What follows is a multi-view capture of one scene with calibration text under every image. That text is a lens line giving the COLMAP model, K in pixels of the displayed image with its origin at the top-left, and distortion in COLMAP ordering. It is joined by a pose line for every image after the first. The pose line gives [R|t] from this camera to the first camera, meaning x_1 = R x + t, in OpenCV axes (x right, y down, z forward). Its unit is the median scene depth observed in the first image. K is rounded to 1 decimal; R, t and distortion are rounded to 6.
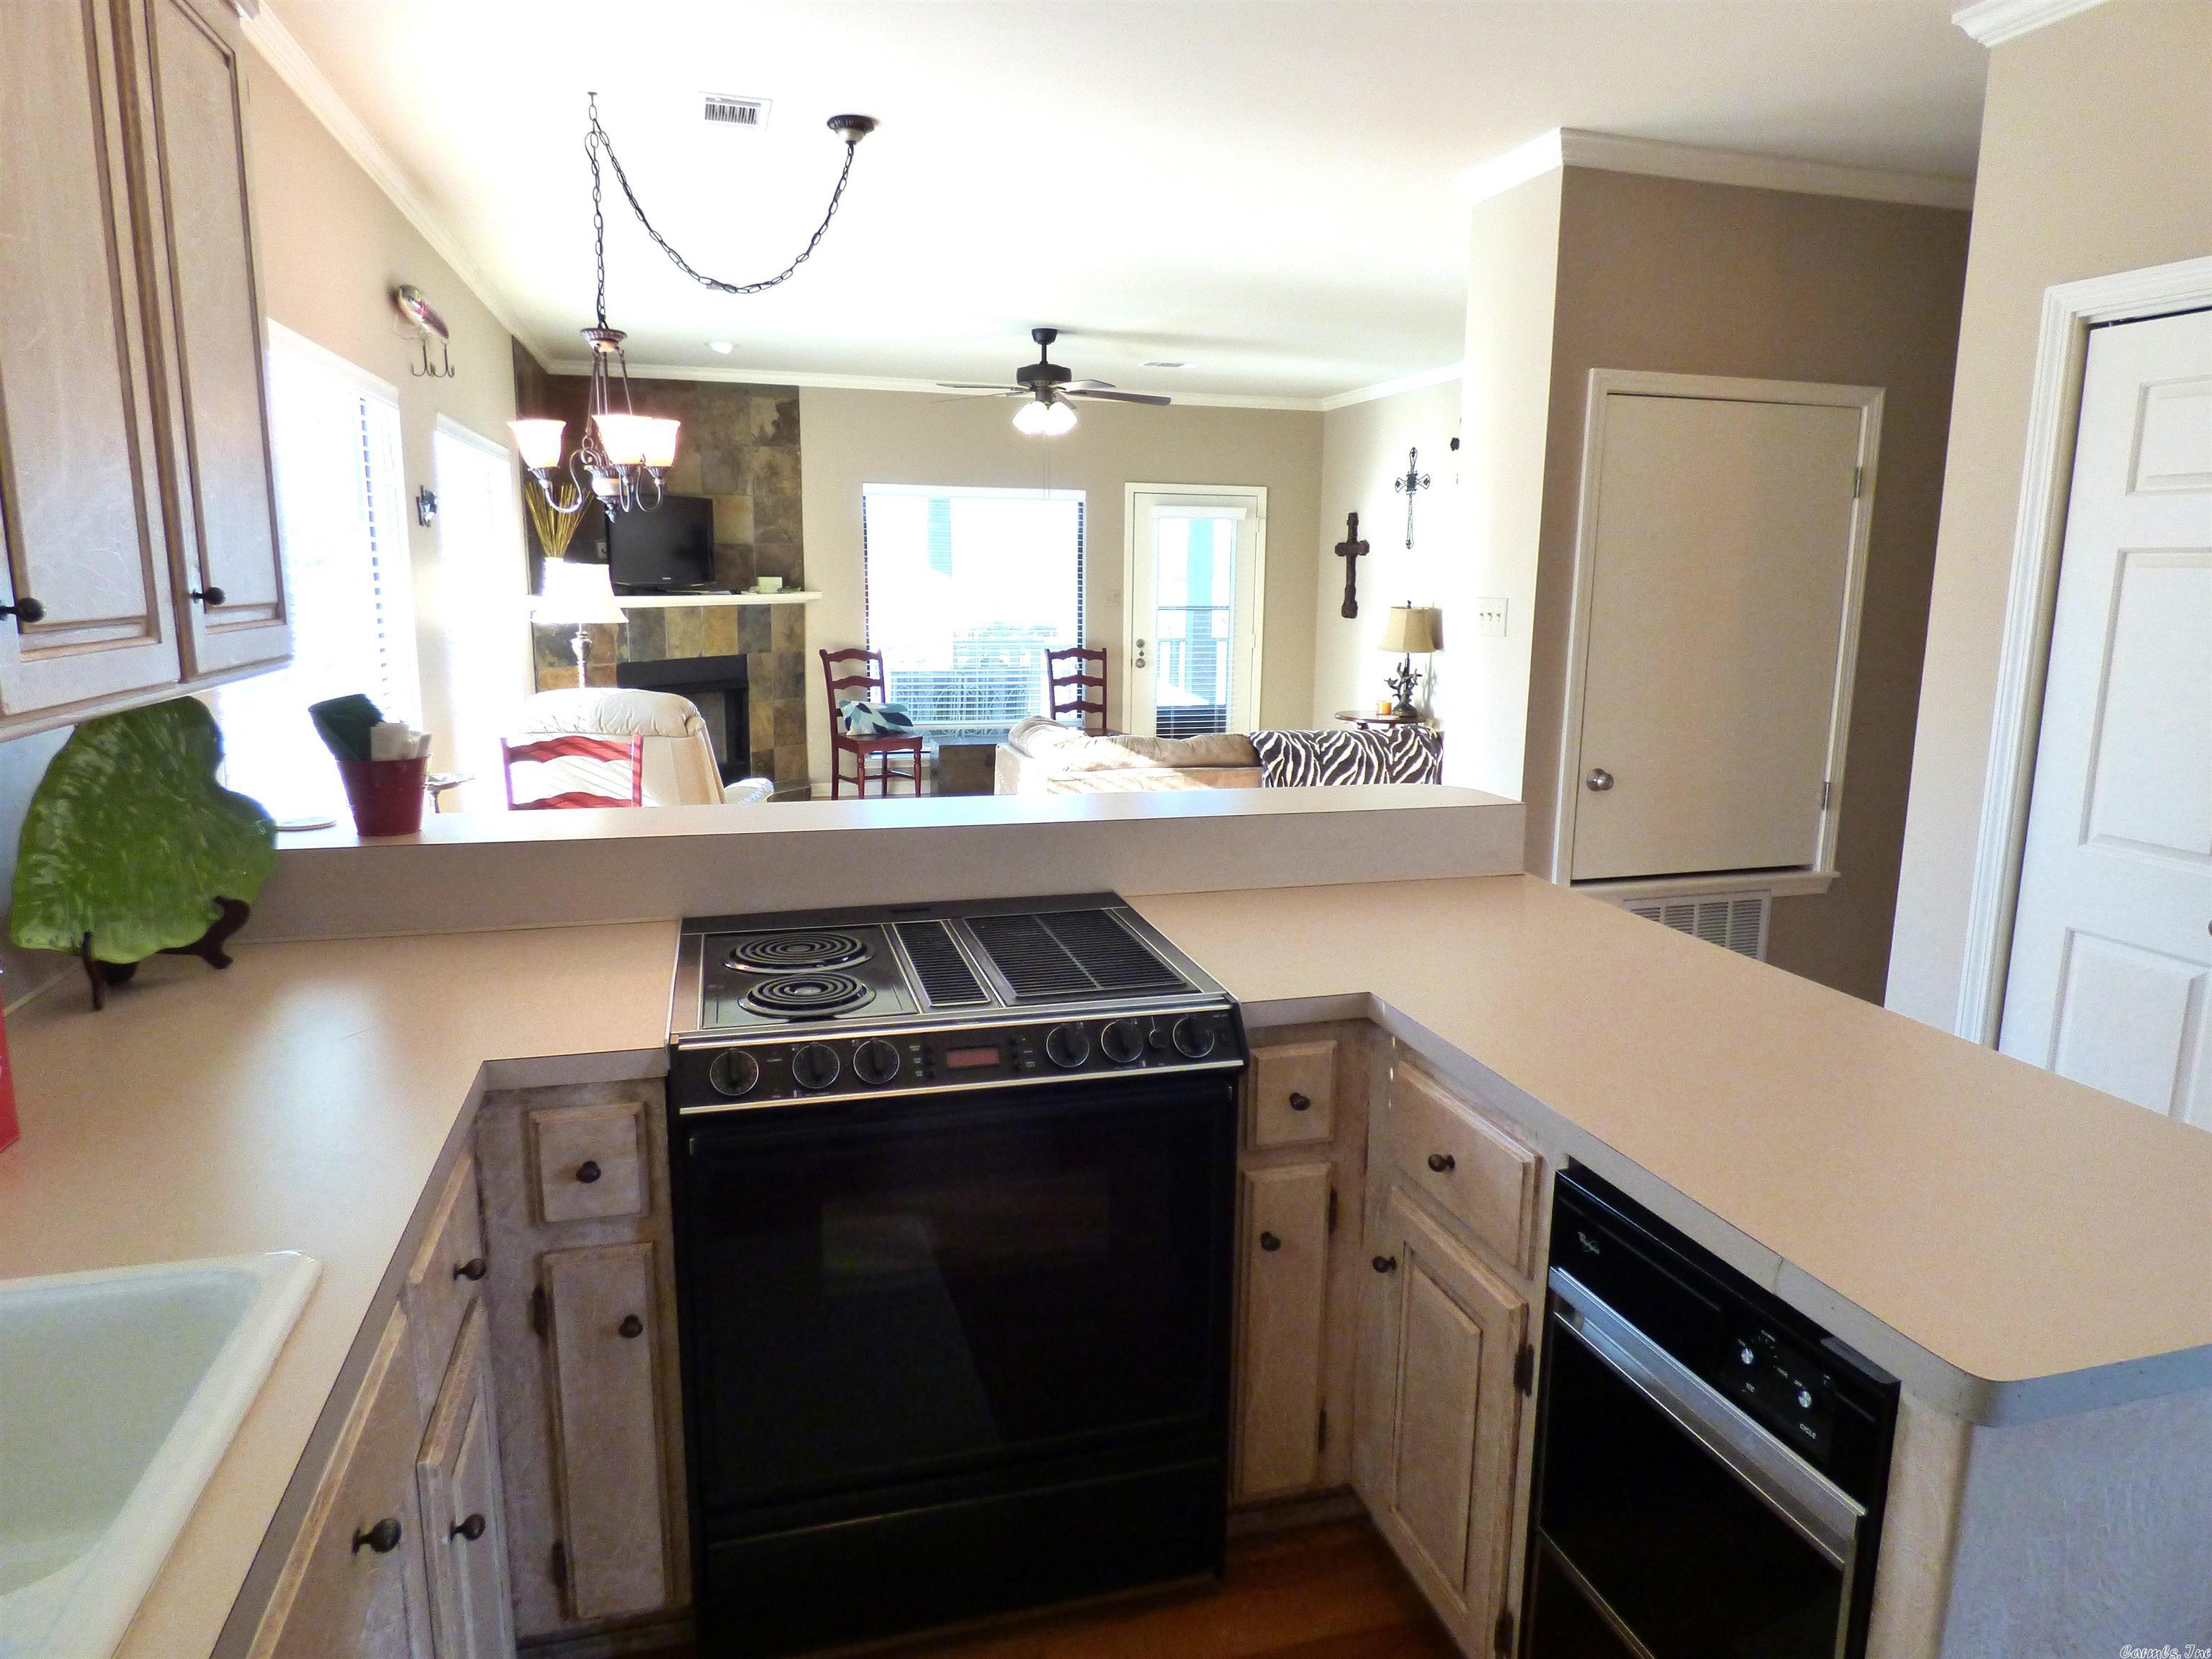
lens RADIAL K [[1359.1, 0, 1104.3], [0, 1359.1, 820.0], [0, 0, 1]] dist [-0.000263, -0.016070]
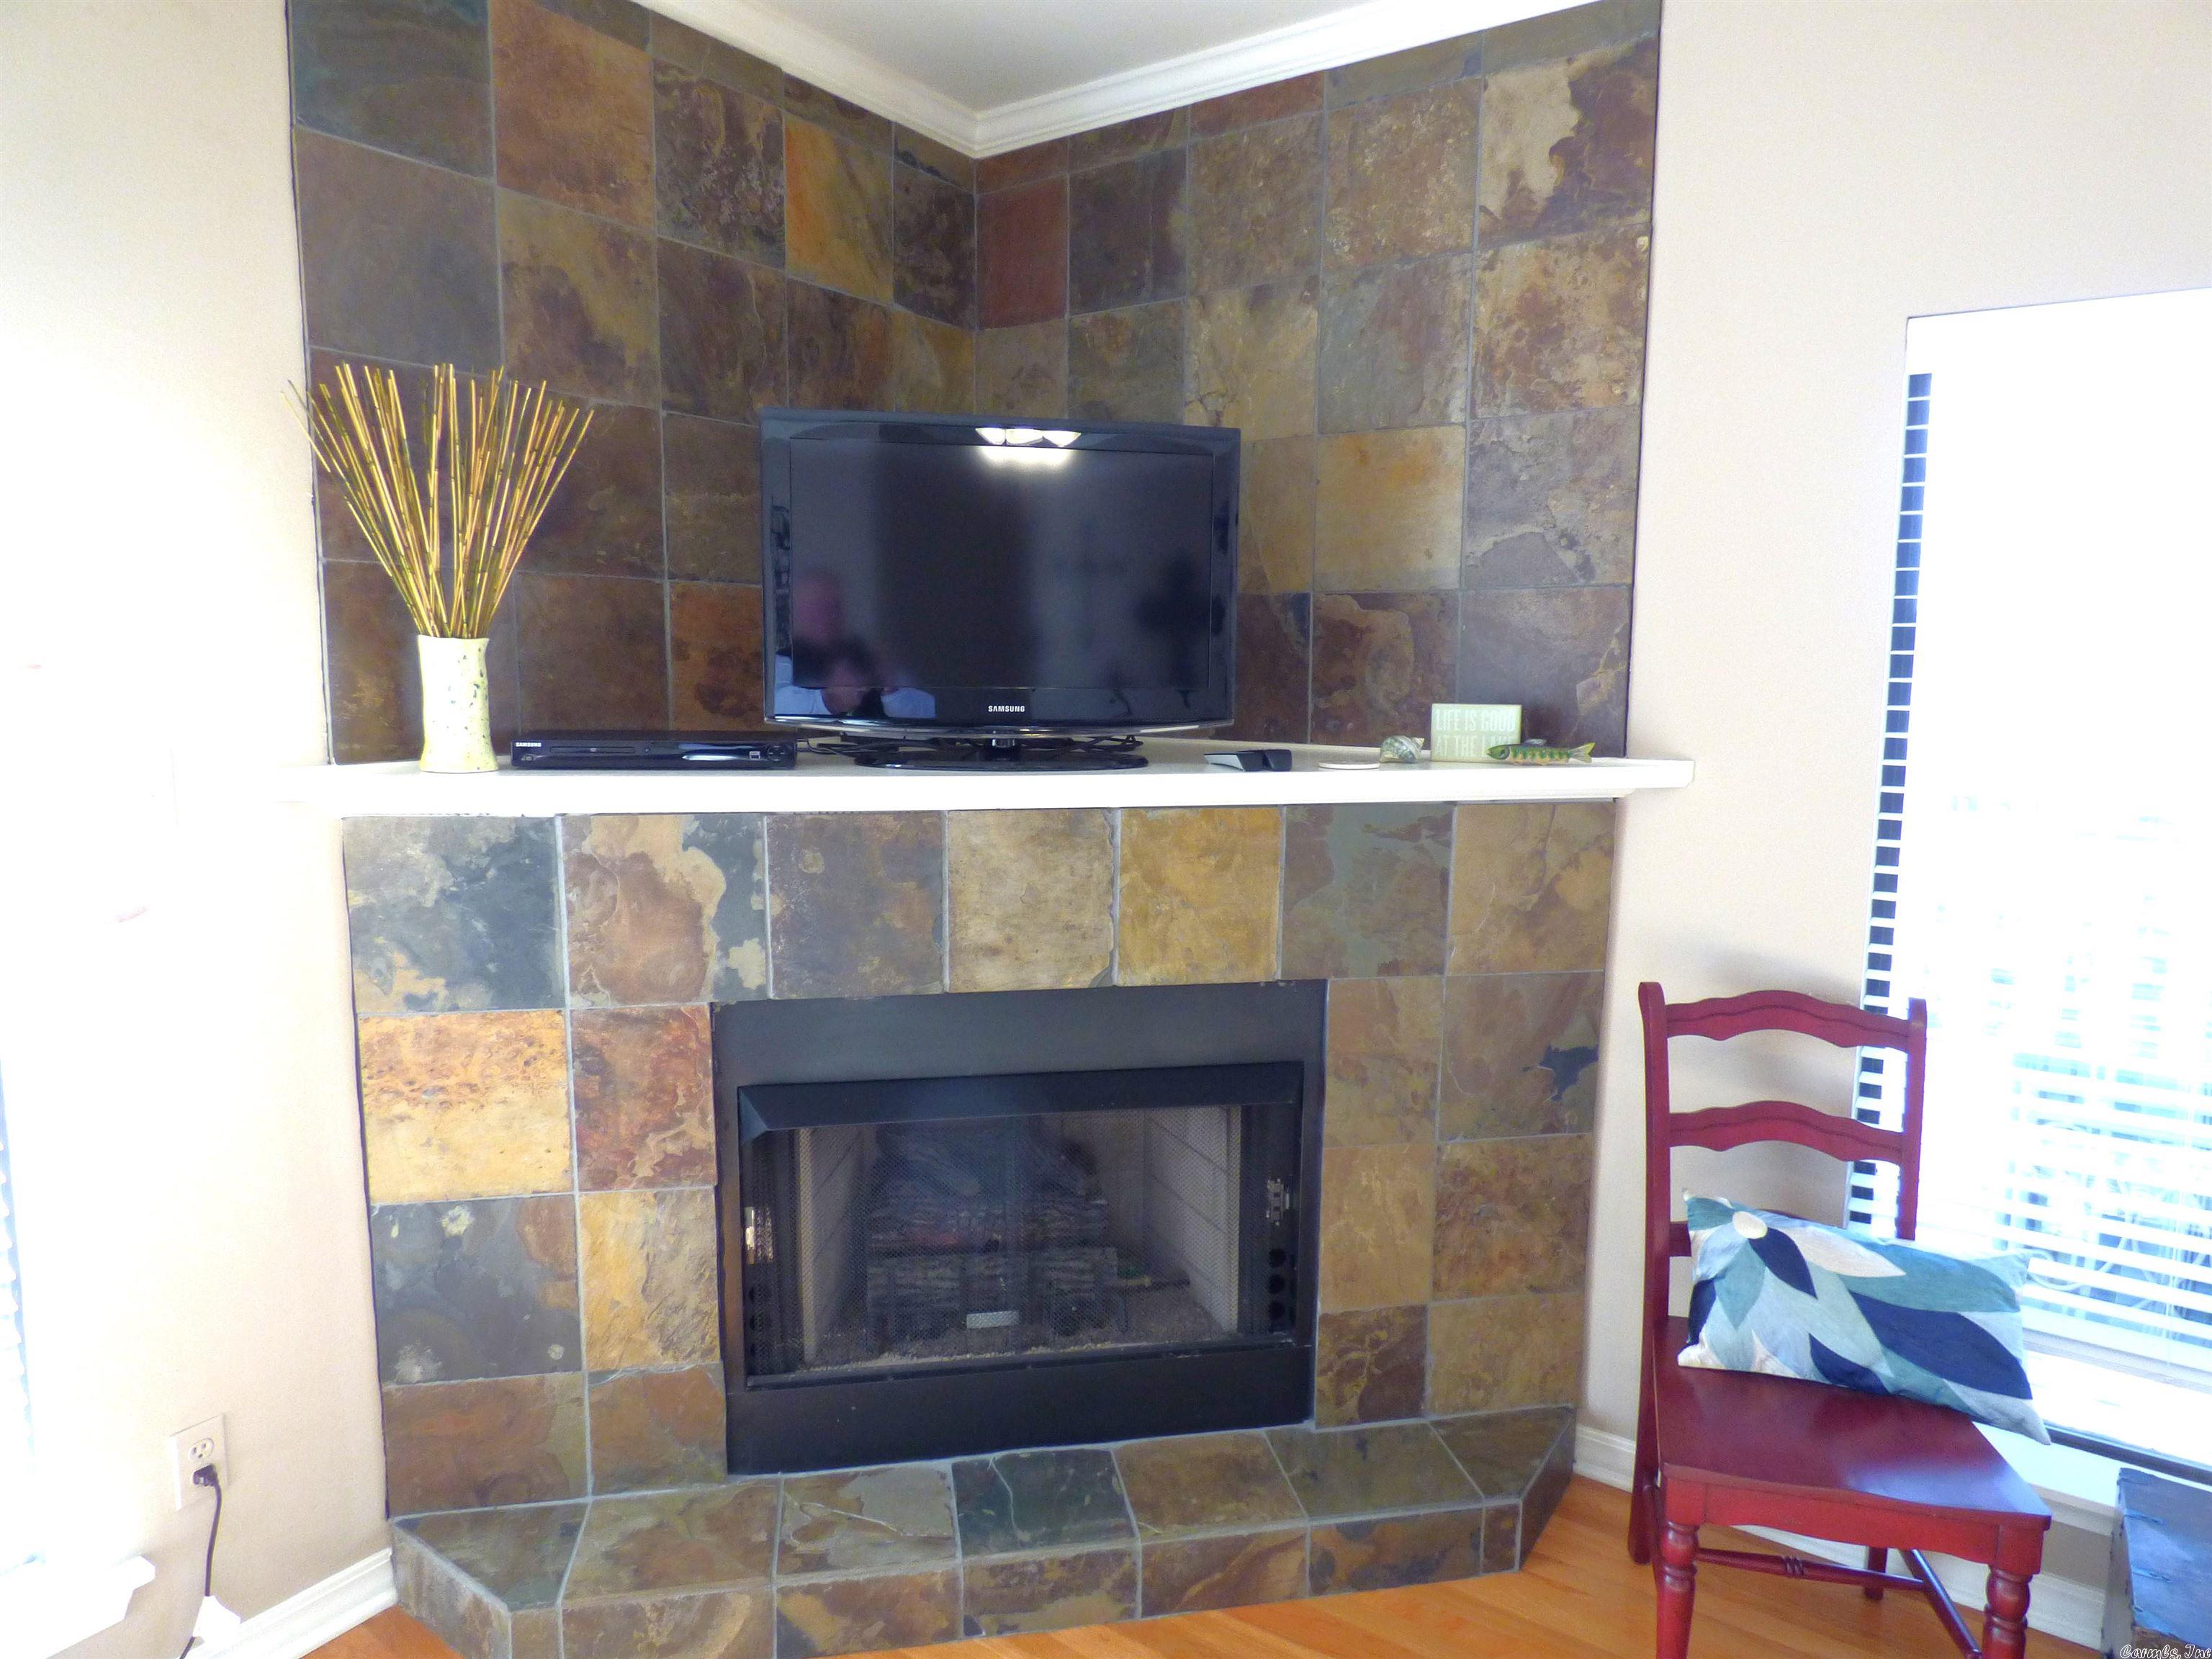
lens RADIAL K [[1344.7, 0, 1101.7], [0, 1344.7, 826.2], [0, 0, 1]] dist [-0.011383, 0.001255]
pose [[0.631201, 0.087585, -0.770658, -0.130653], [-0.140685, 0.990051, -0.002708, -0.230979], [0.762753, 0.110129, 0.637243, 1.247170]]
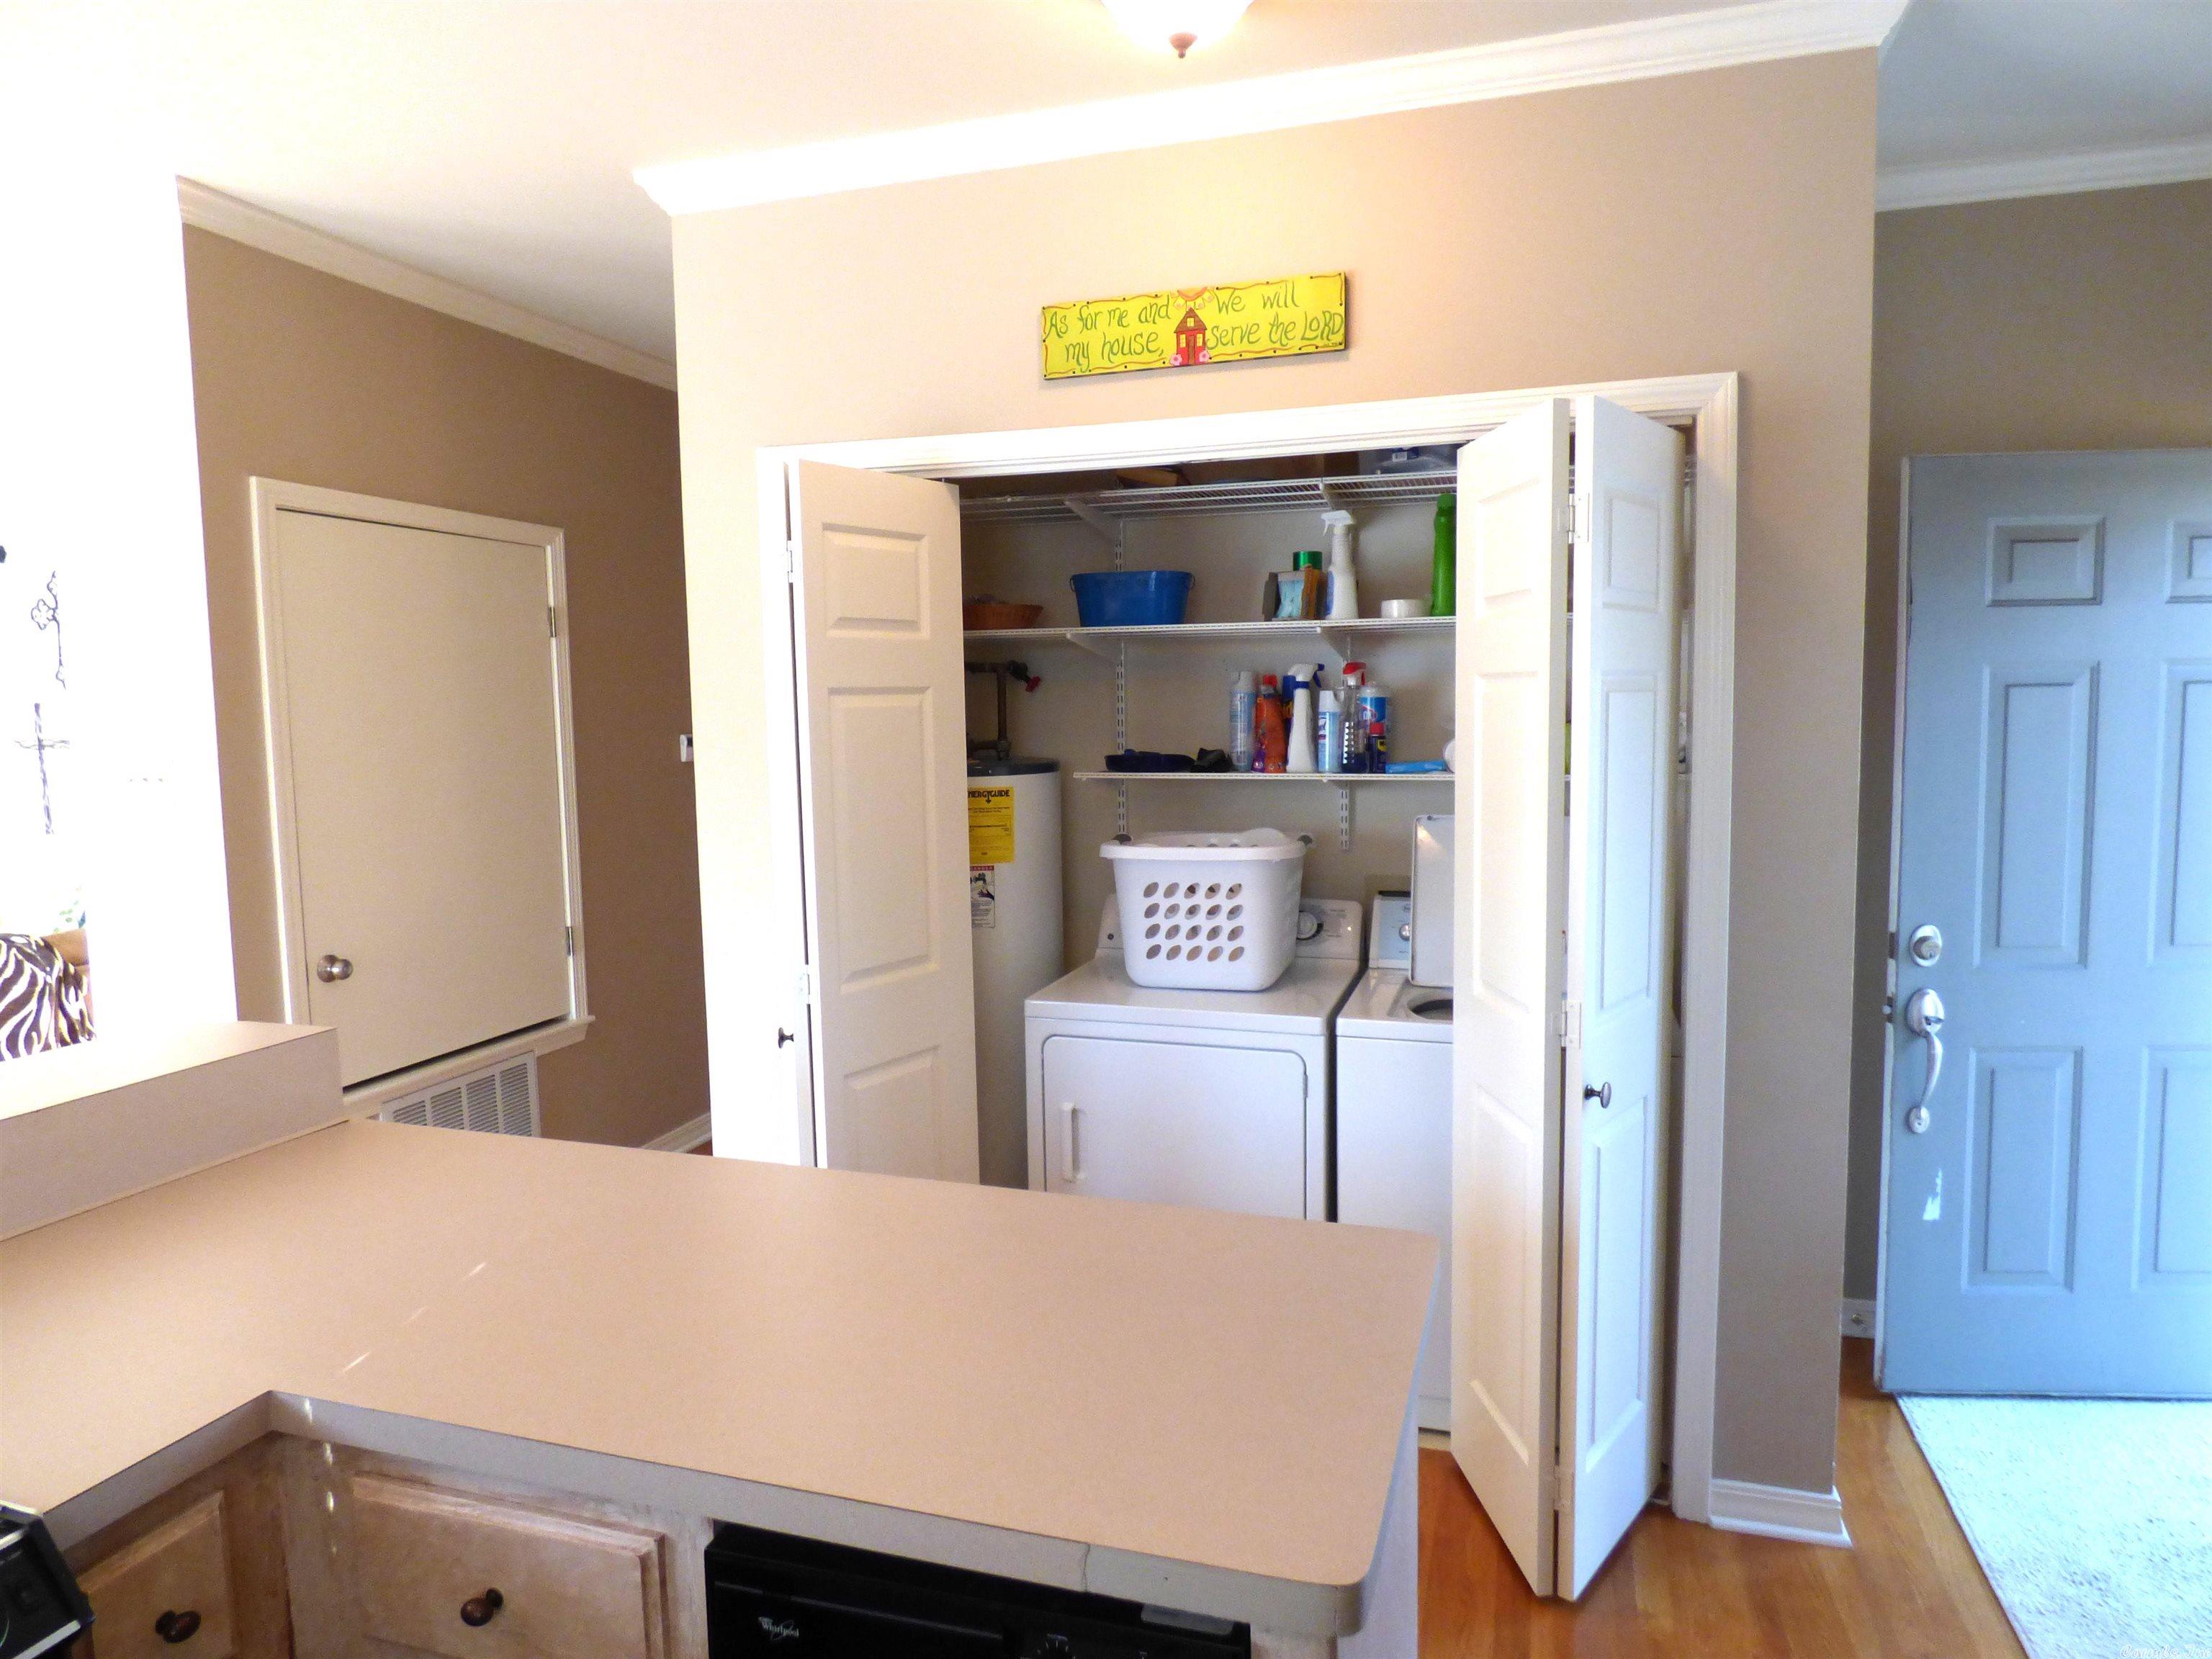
lens RADIAL K [[1350.6, 0, 1109.5], [0, 1350.6, 819.6], [0, 0, 1]] dist [-0.012491, 0.005880]
pose [[0.556023, -0.091611, 0.826103, -0.033090], [0.171463, 0.985171, -0.006155, -0.026573], [-0.813289, 0.145068, 0.563485, 0.115800]]
